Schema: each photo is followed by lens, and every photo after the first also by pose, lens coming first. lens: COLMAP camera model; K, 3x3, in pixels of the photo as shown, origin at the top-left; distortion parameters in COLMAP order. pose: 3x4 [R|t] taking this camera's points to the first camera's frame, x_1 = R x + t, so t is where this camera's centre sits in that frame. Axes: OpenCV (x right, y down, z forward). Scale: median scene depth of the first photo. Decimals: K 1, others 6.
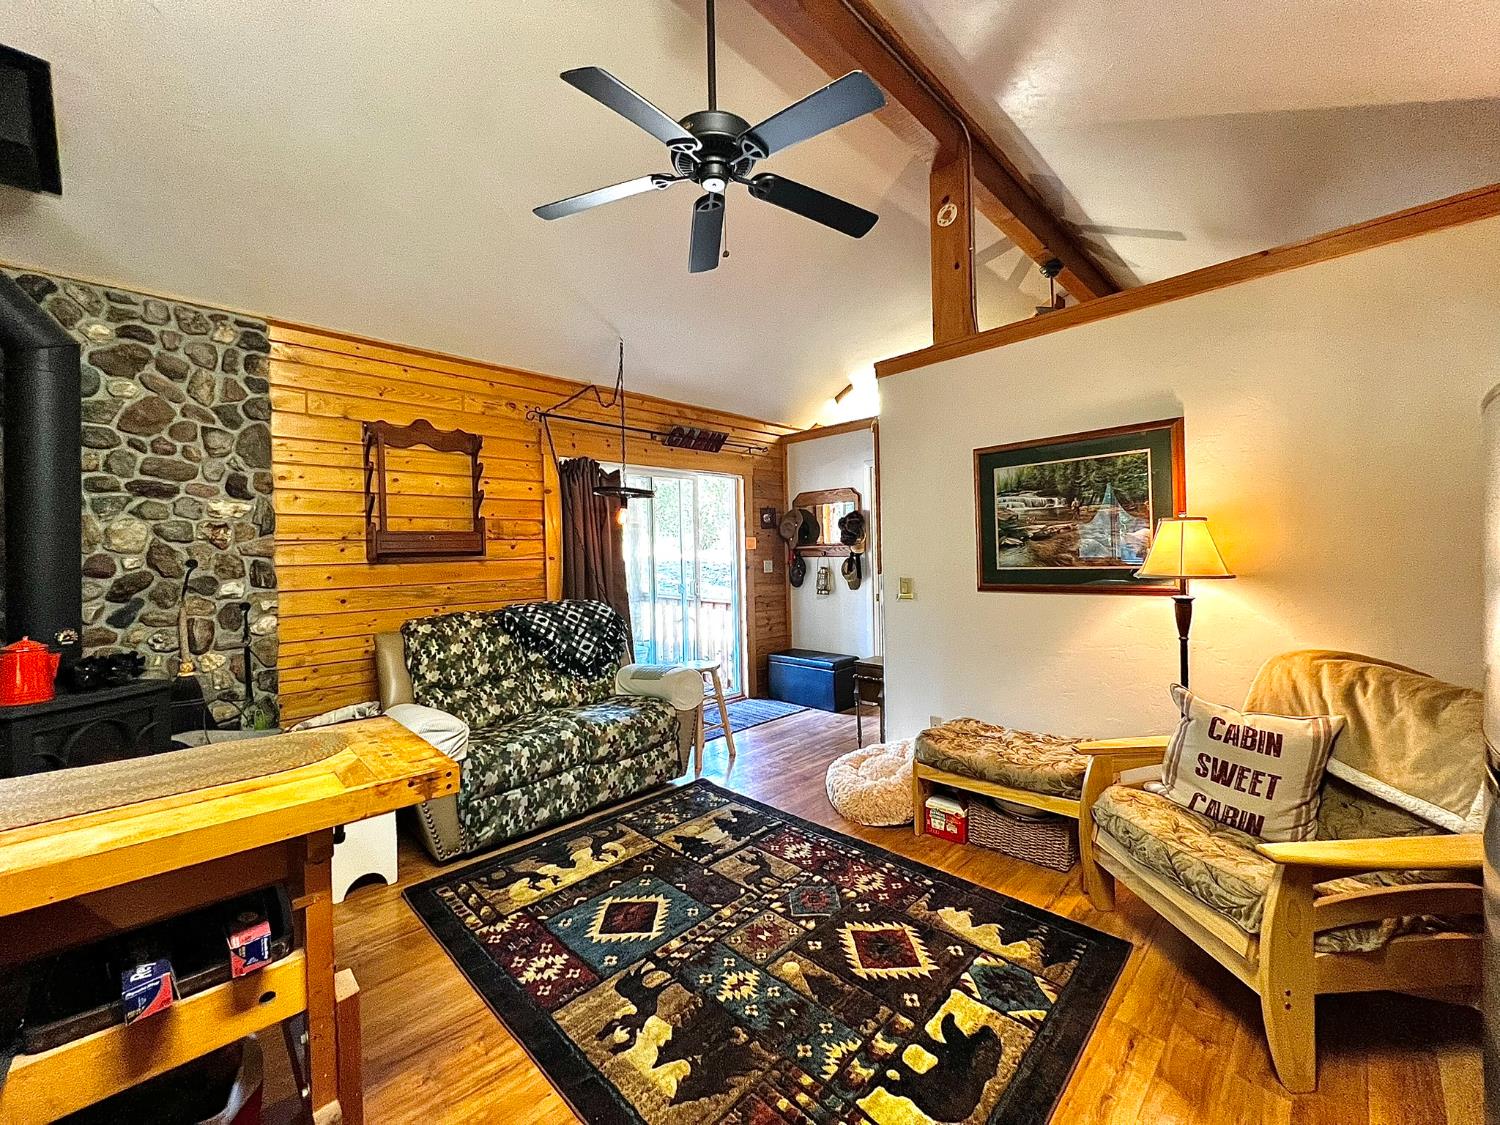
lens RADIAL K [[596.2, 0, 746.3], [0, 596.2, 556.6], [0, 0, 1]] dist [0.000659, -0.000119]
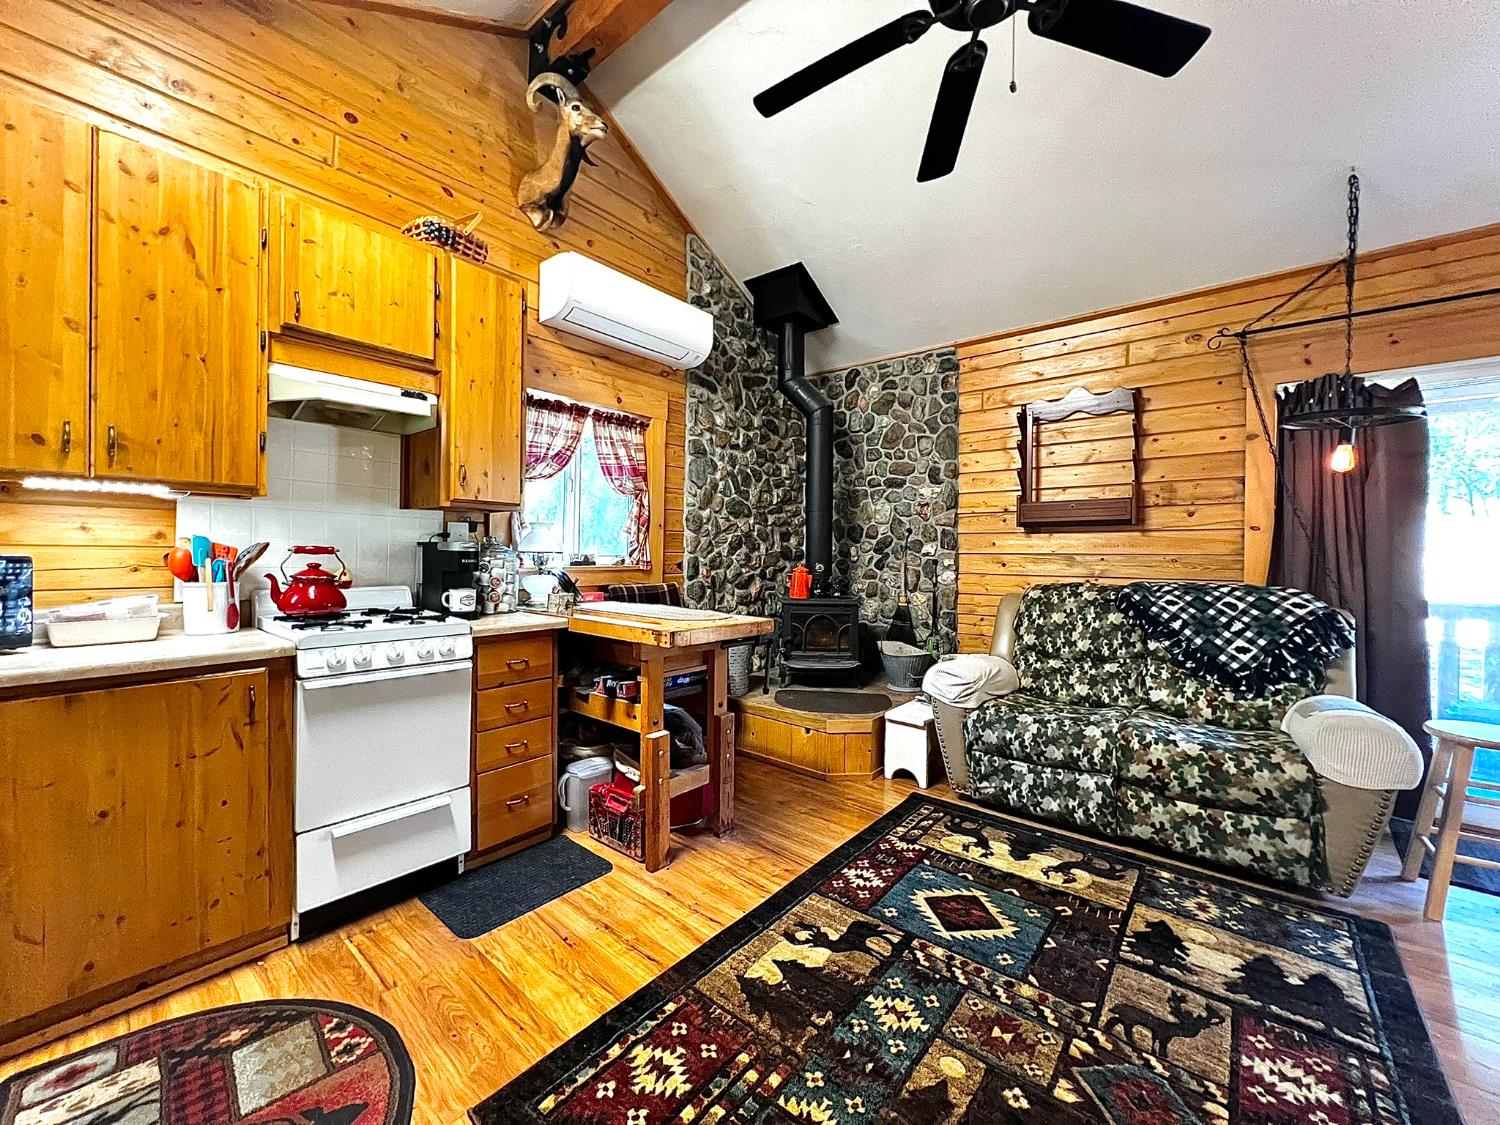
lens RADIAL K [[596.2, 0, 745.6], [0, 596.2, 556.6], [0, 0, 1]] dist [0.000659, -0.000119]
pose [[0.090531, 0.030385, -0.995430, 0.487306], [-0.016571, 0.999442, 0.029000, 0.038021], [0.995756, 0.013870, 0.090984, 0.441378]]
